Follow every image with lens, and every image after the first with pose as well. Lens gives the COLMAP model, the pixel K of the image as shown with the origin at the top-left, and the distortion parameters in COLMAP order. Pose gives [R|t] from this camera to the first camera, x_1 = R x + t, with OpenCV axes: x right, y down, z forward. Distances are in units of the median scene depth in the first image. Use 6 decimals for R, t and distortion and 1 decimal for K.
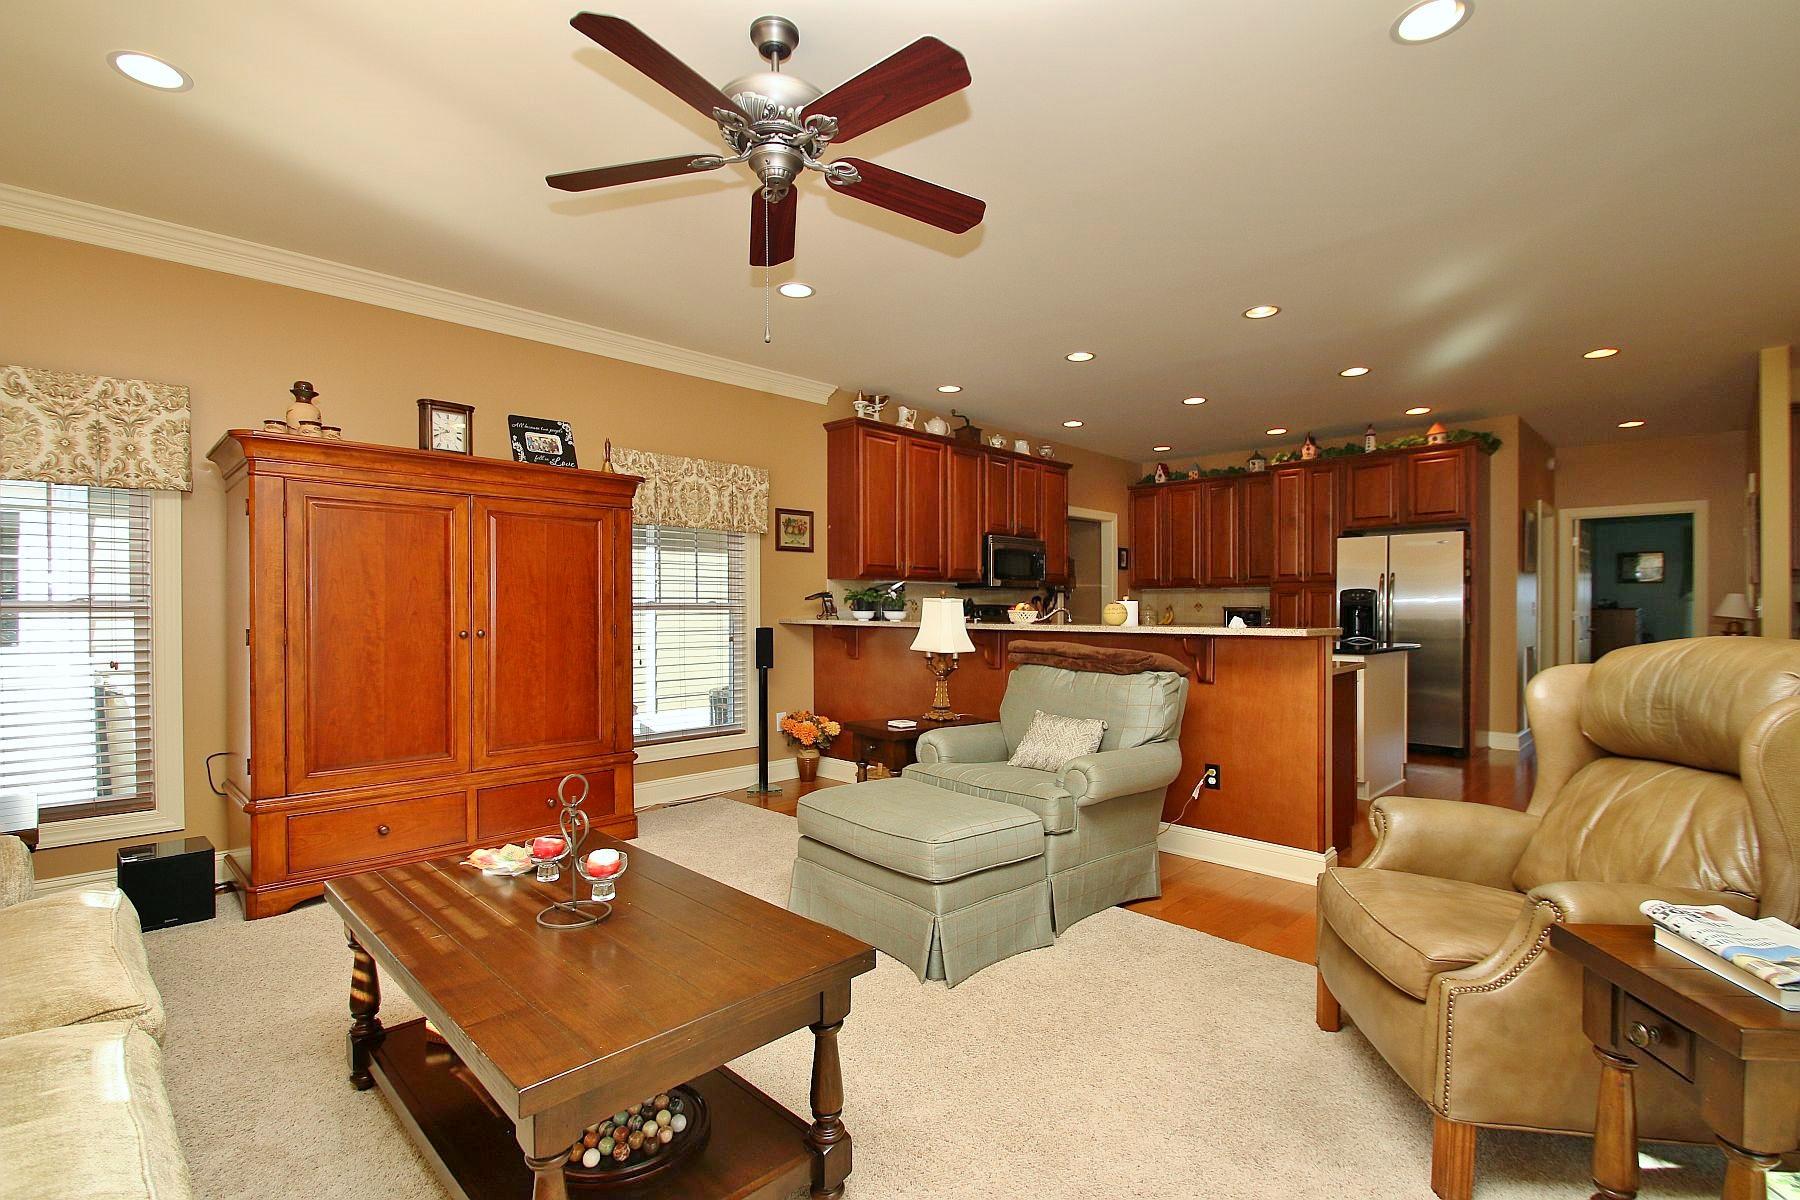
lens RADIAL K [[834.4, 0, 898.6], [0, 834.4, 613.1], [0, 0, 1]] dist [-0.004837, -0.008757]
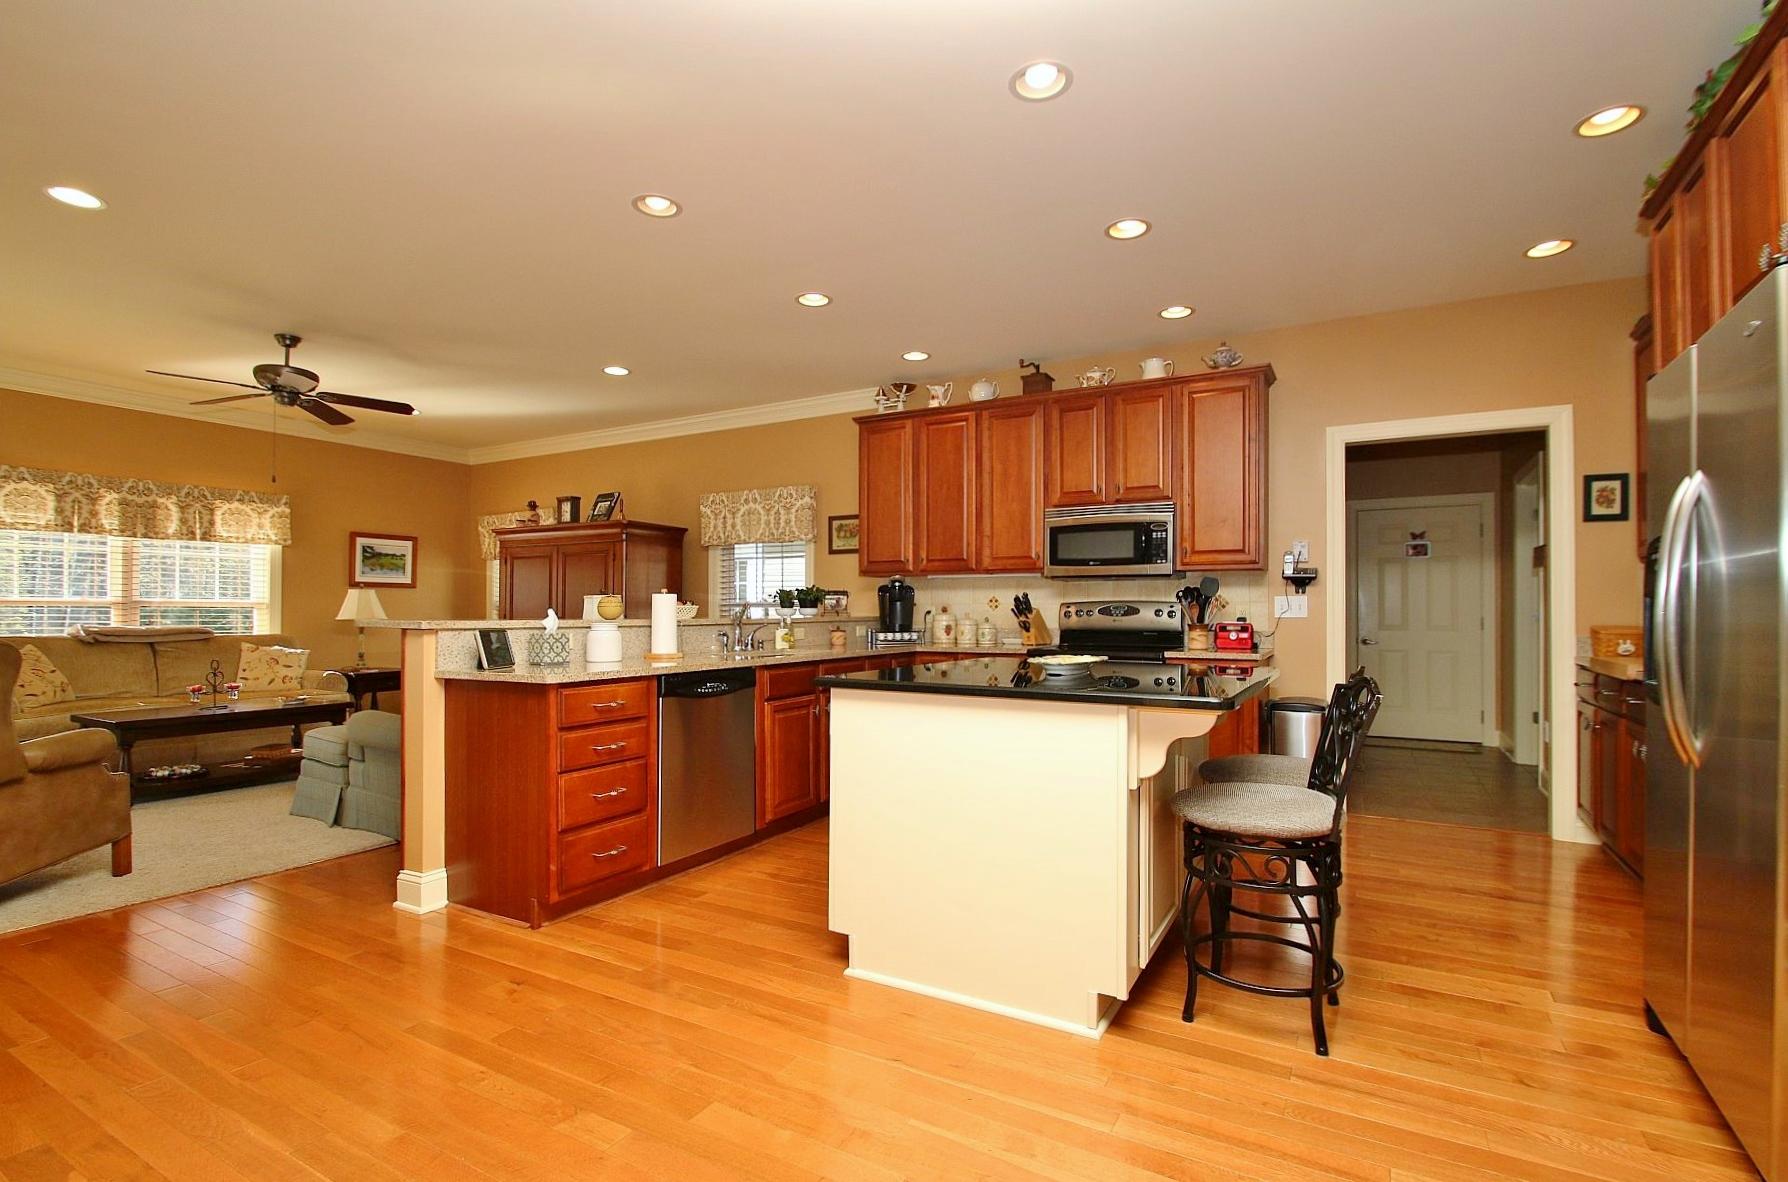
lens RADIAL K [[828.9, 0, 914.2], [0, 828.9, 603.0], [0, 0, 1]] dist [-0.004837, -0.008757]
pose [[0.268902, -0.010449, -0.963111, 0.855473], [-0.009582, 0.999863, -0.013523, 0.003859], [0.963120, 0.012865, 0.268765, 0.728084]]
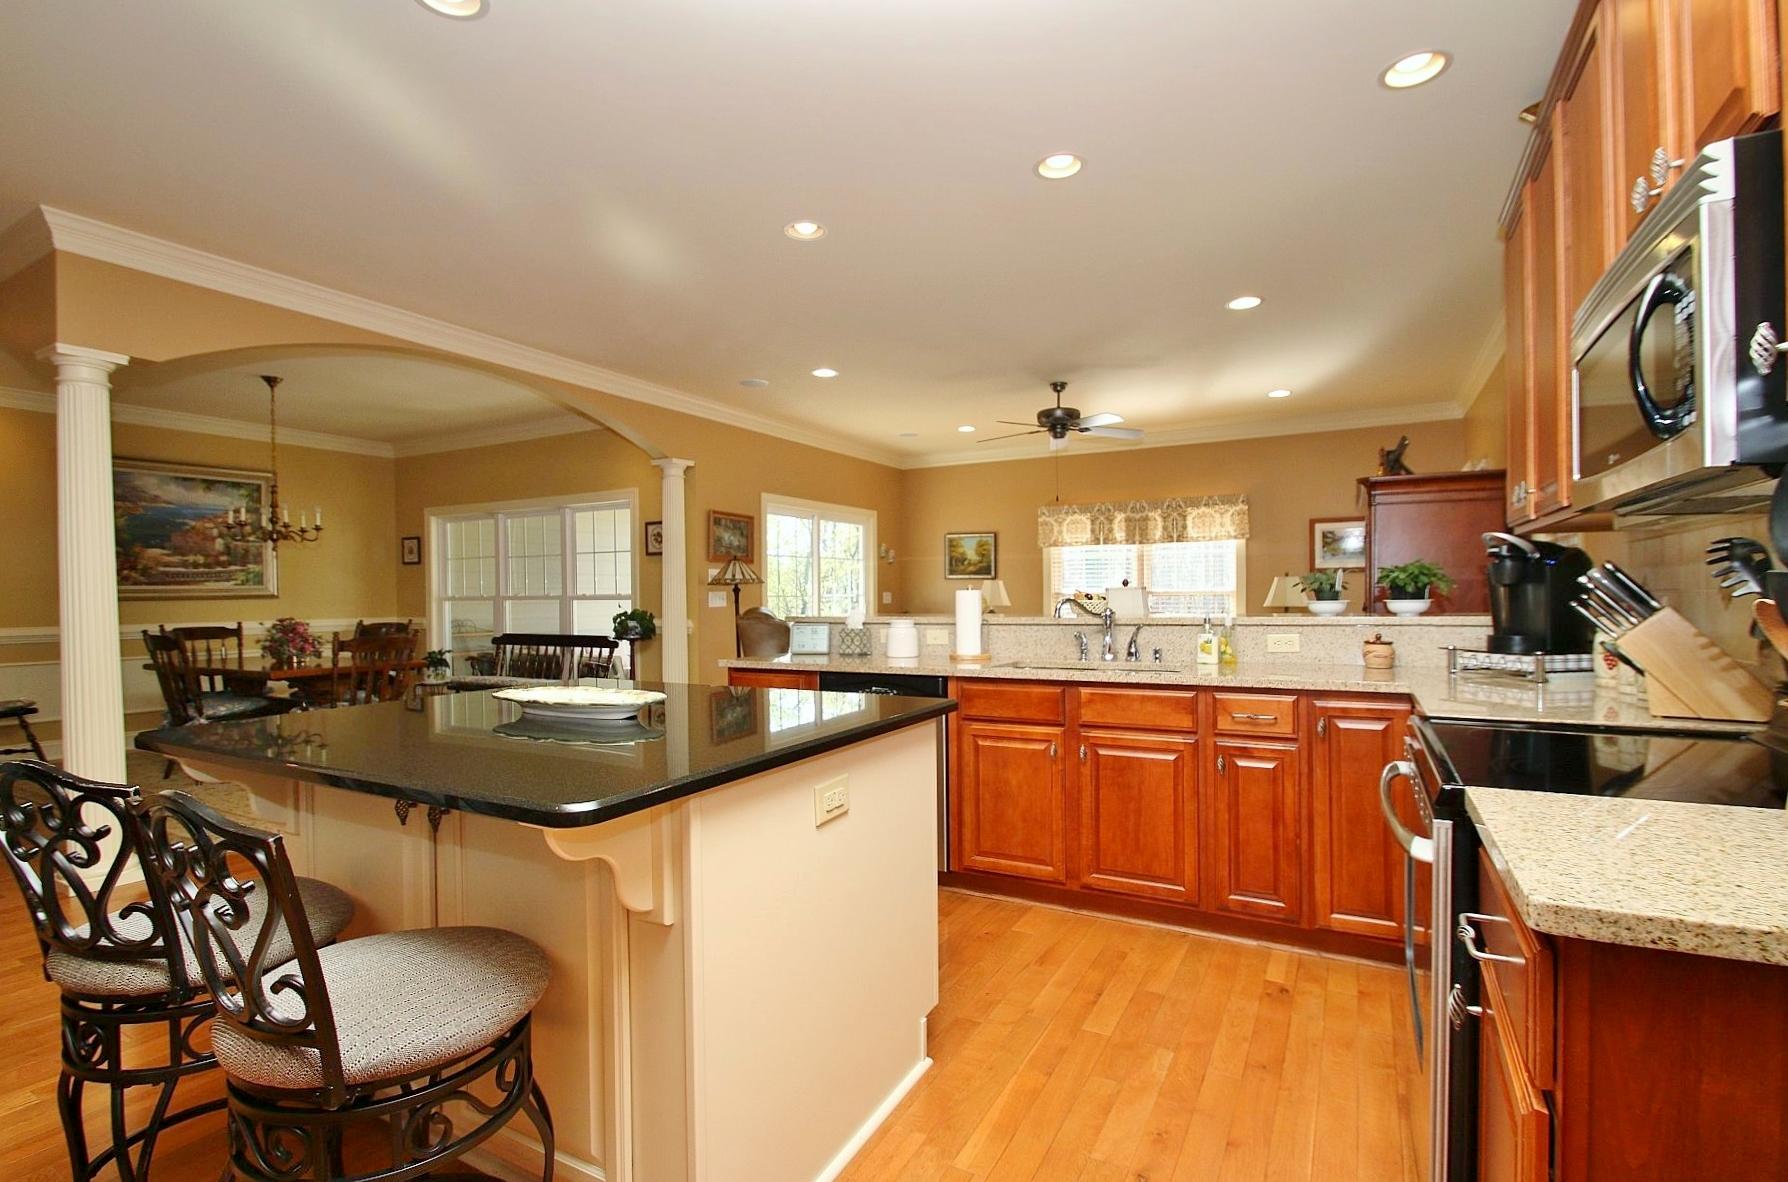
lens RADIAL K [[828.9, 0, 888.3], [0, 828.9, 595.2], [0, 0, 1]] dist [-0.004837, -0.008757]
pose [[-0.964950, 0.011750, -0.262172, 0.409896], [0.009607, 0.999909, 0.009457, -0.012985], [0.262259, 0.006607, -0.964975, 1.262414]]
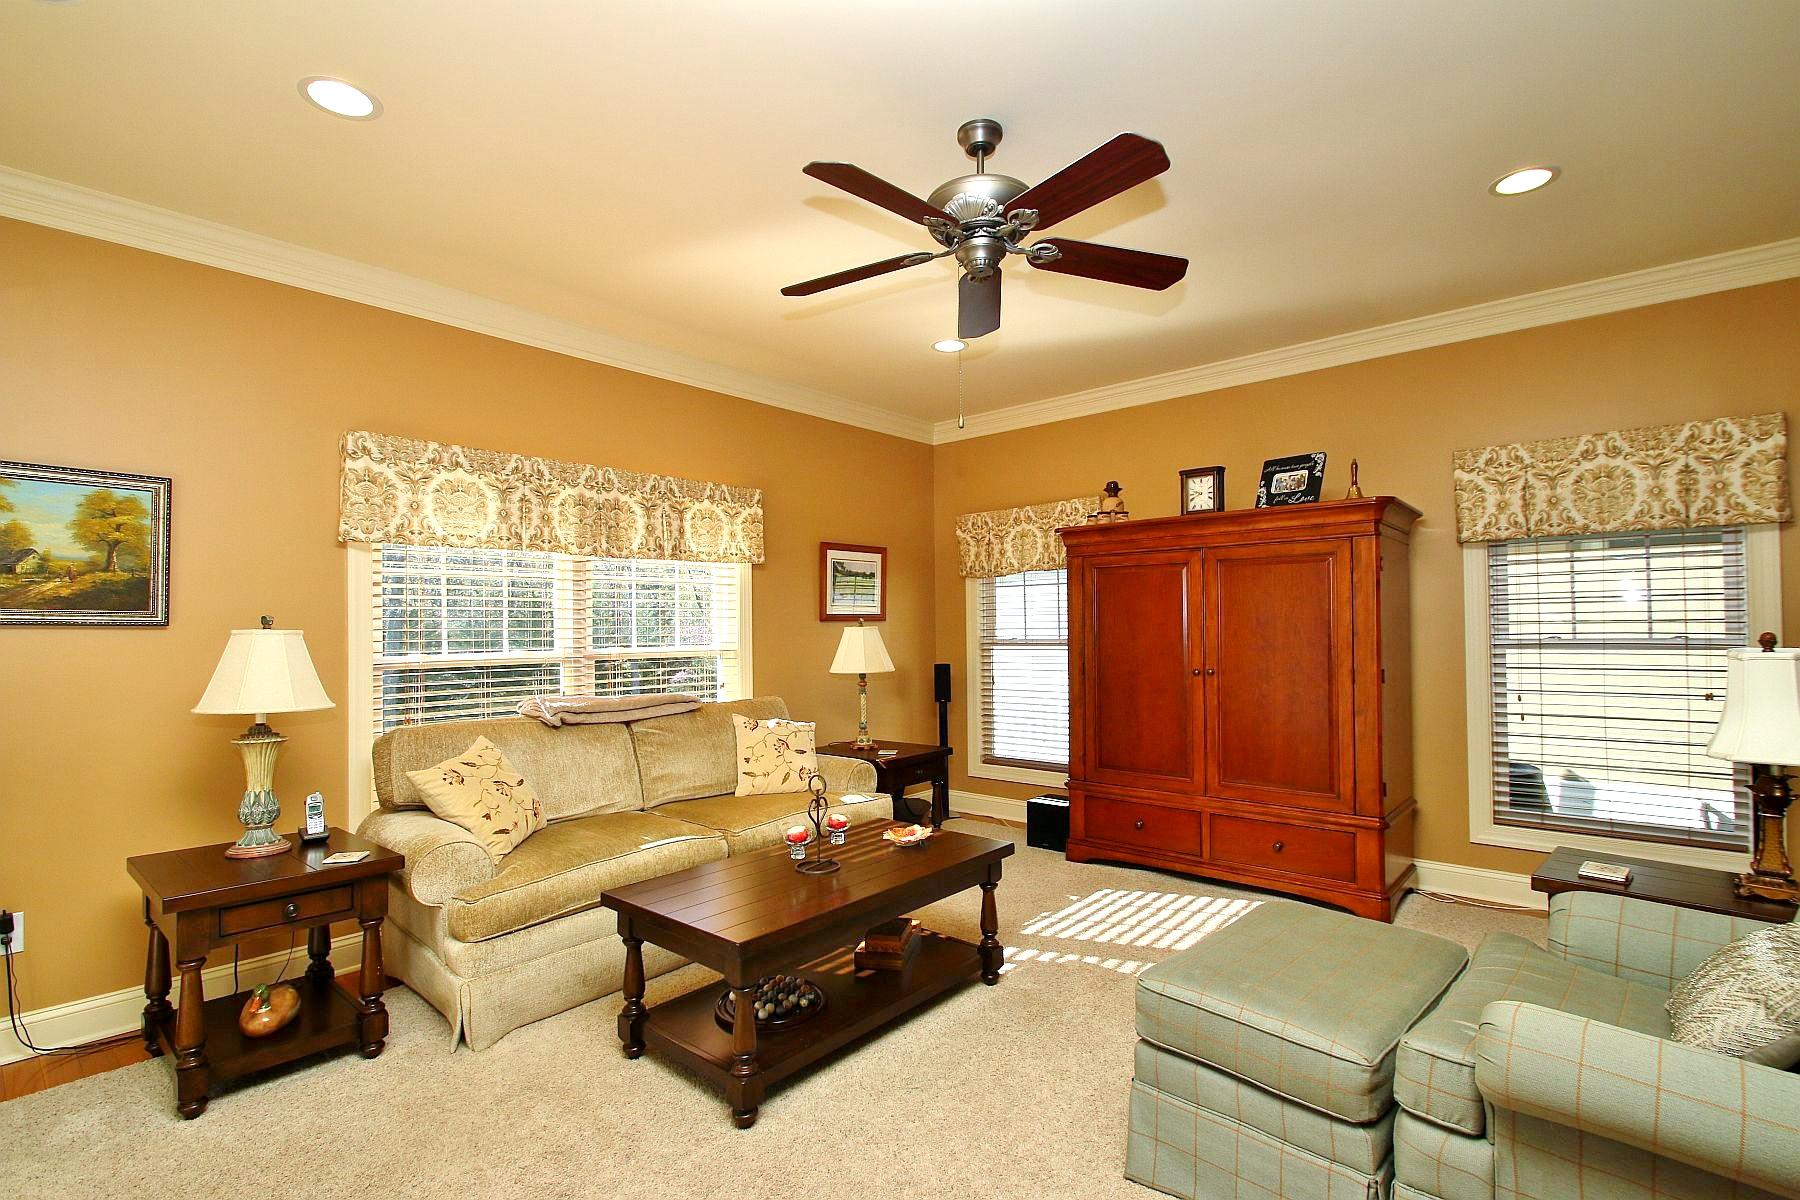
lens RADIAL K [[834.4, 0, 909.8], [0, 834.4, 617.2], [0, 0, 1]] dist [-0.004837, -0.008757]
pose [[0.059735, -0.012593, -0.998135, 0.331290], [0.006377, 0.999905, -0.012233, -0.021457], [0.998194, -0.005634, 0.059809, 0.307678]]
